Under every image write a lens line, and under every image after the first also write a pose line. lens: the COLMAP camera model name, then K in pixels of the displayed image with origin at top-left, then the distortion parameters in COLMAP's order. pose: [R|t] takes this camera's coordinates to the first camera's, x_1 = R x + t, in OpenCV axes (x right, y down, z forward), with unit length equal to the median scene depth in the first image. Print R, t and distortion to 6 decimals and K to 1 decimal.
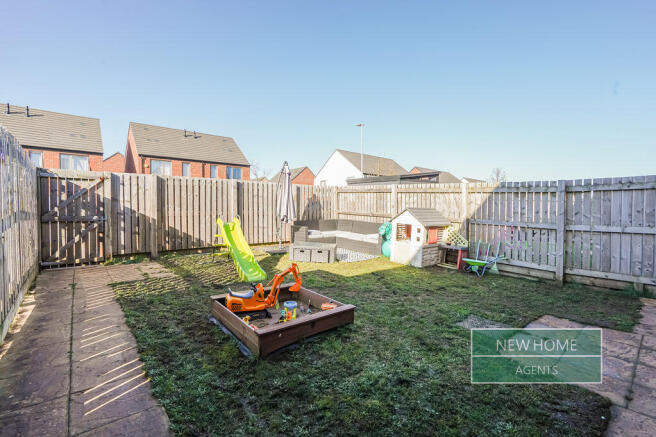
lens RADIAL K [[301.3, 0, 324.9], [0, 301.3, 219.8], [0, 0, 1]] dist [-0.011803, 0.001551]
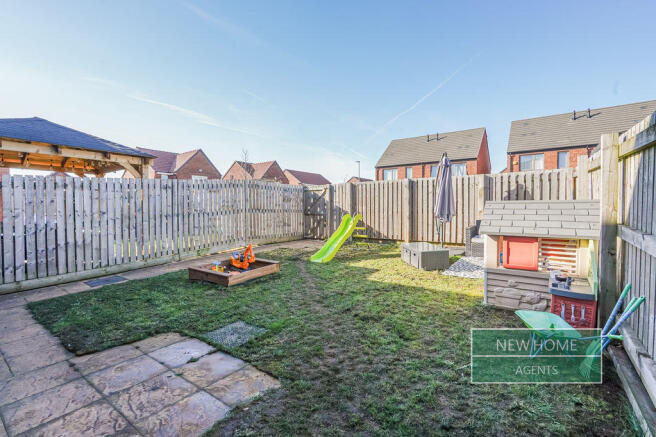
lens RADIAL K [[301.3, 0, 325.3], [0, 301.3, 214.1], [0, 0, 1]] dist [-0.011803, 0.001551]
pose [[0.224999, 0.015893, -0.974229, 0.841971], [-0.025458, 0.999622, 0.010428, -0.015390], [0.974026, 0.022455, 0.225319, 0.596847]]
